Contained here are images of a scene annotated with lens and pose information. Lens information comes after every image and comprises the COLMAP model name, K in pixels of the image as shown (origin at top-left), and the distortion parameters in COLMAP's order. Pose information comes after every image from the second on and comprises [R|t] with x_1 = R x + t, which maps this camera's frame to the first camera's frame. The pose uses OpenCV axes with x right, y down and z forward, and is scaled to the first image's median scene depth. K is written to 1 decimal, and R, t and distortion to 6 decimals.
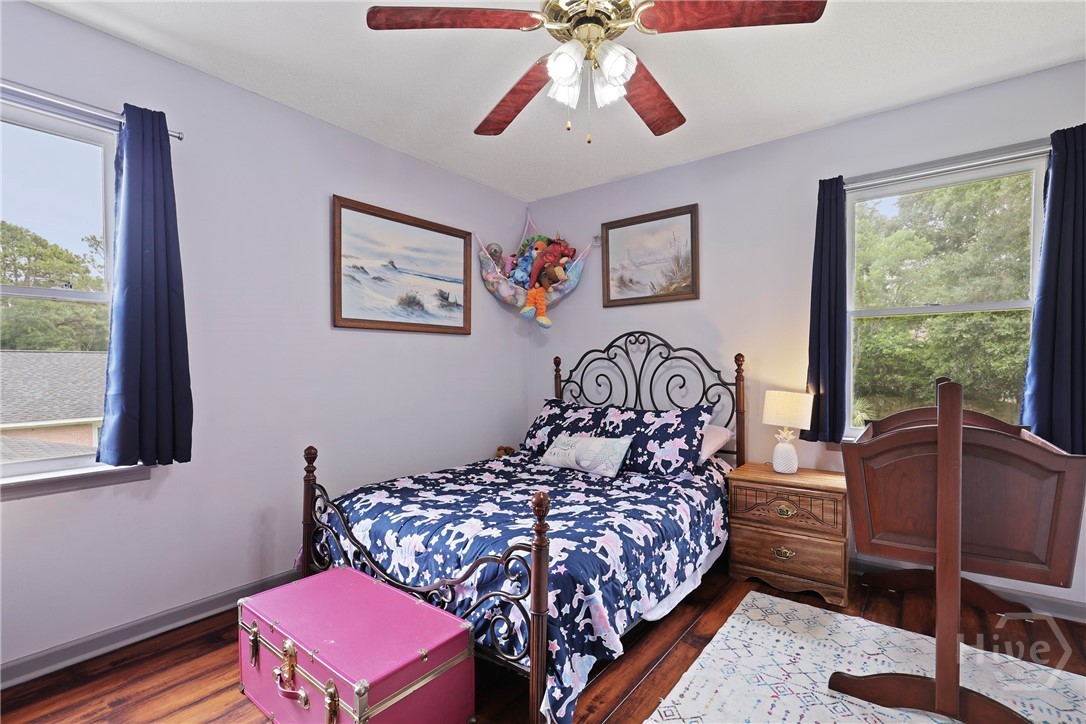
lens RADIAL K [[504.1, 0, 542.2], [0, 504.1, 379.6], [0, 0, 1]] dist [0.001848, -0.000345]
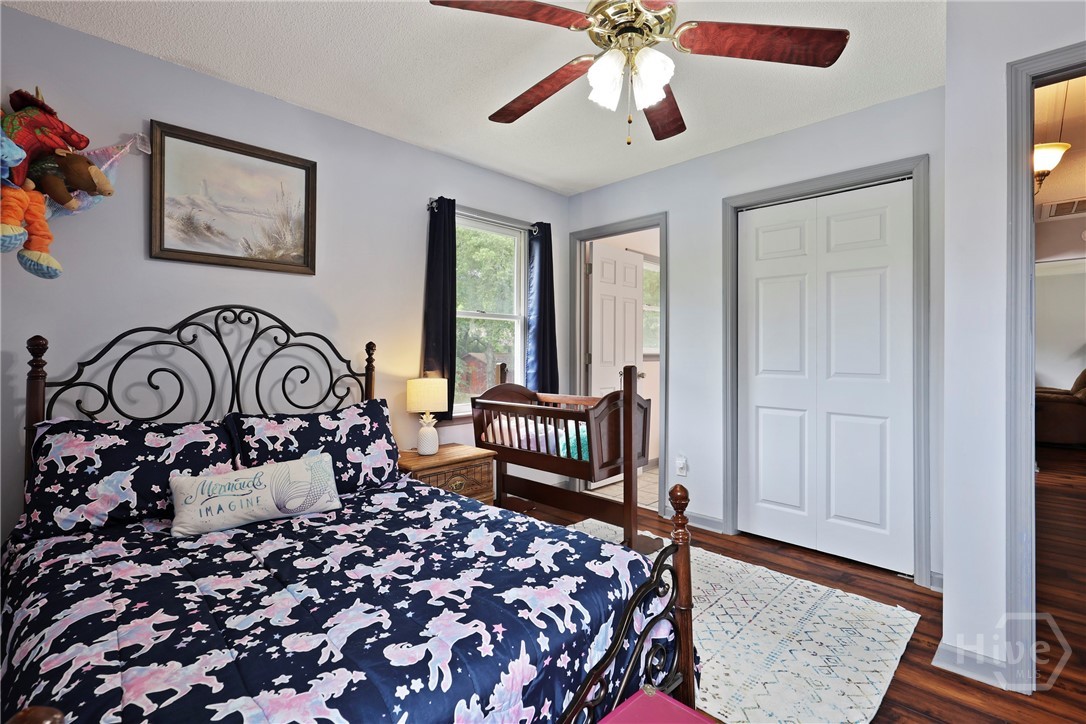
lens RADIAL K [[504.1, 0, 542.4], [0, 504.1, 345.3], [0, 0, 1]] dist [0.001848, -0.000345]
pose [[0.120508, 0.017056, 0.992566, -0.496210], [0.023069, 0.999534, -0.019977, -0.018511], [-0.992444, 0.025305, 0.120058, 0.550093]]
